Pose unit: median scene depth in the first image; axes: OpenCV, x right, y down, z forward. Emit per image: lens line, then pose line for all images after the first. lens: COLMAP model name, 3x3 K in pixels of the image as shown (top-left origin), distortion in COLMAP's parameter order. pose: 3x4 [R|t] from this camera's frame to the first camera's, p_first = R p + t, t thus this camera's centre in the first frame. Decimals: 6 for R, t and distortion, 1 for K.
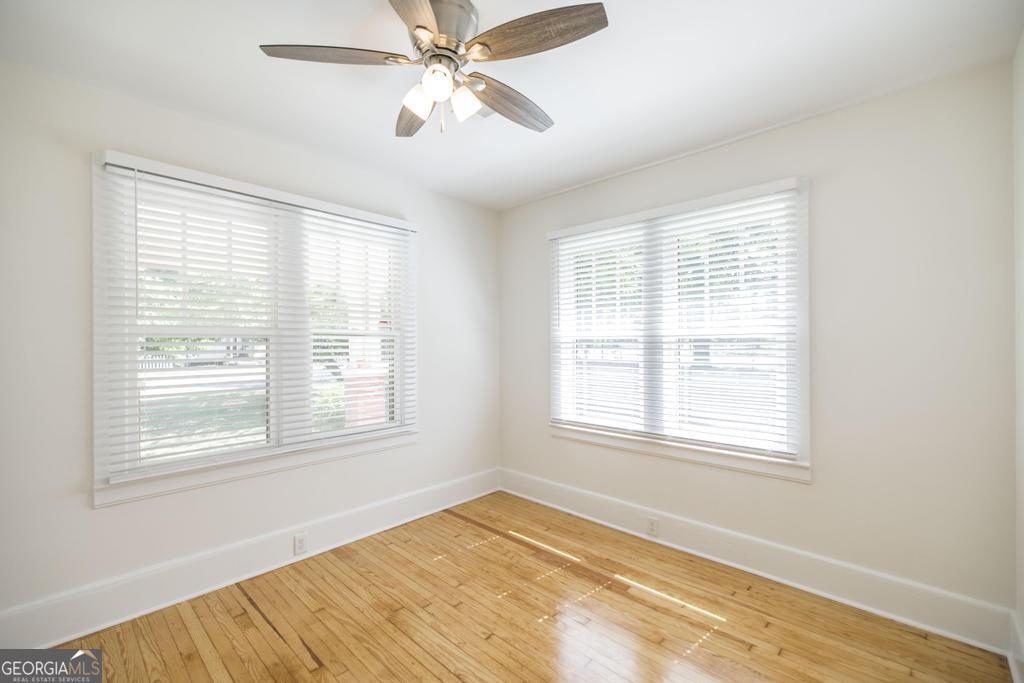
lens RADIAL K [[447.5, 0, 519.5], [0, 447.5, 345.8], [0, 0, 1]] dist [0.008661, 0.000440]
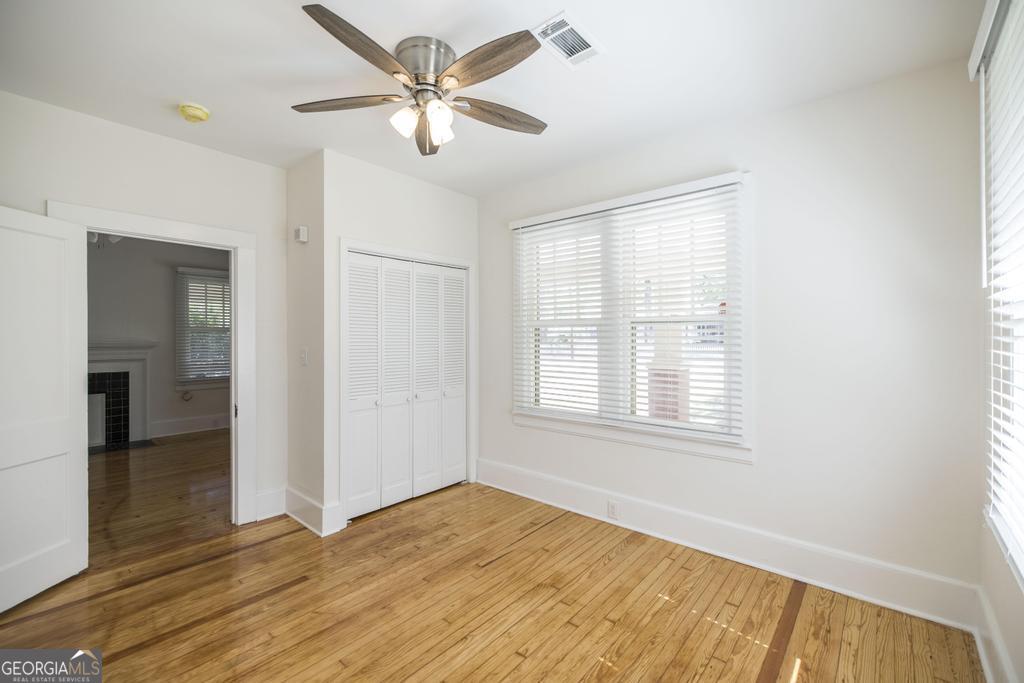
lens RADIAL K [[447.5, 0, 517.0], [0, 447.5, 337.8], [0, 0, 1]] dist [0.008661, 0.000440]
pose [[0.023394, 0.004597, -0.999716, 0.611886], [-0.003823, 0.999983, 0.004508, 0.007188], [0.999719, 0.003716, 0.023411, 0.715865]]
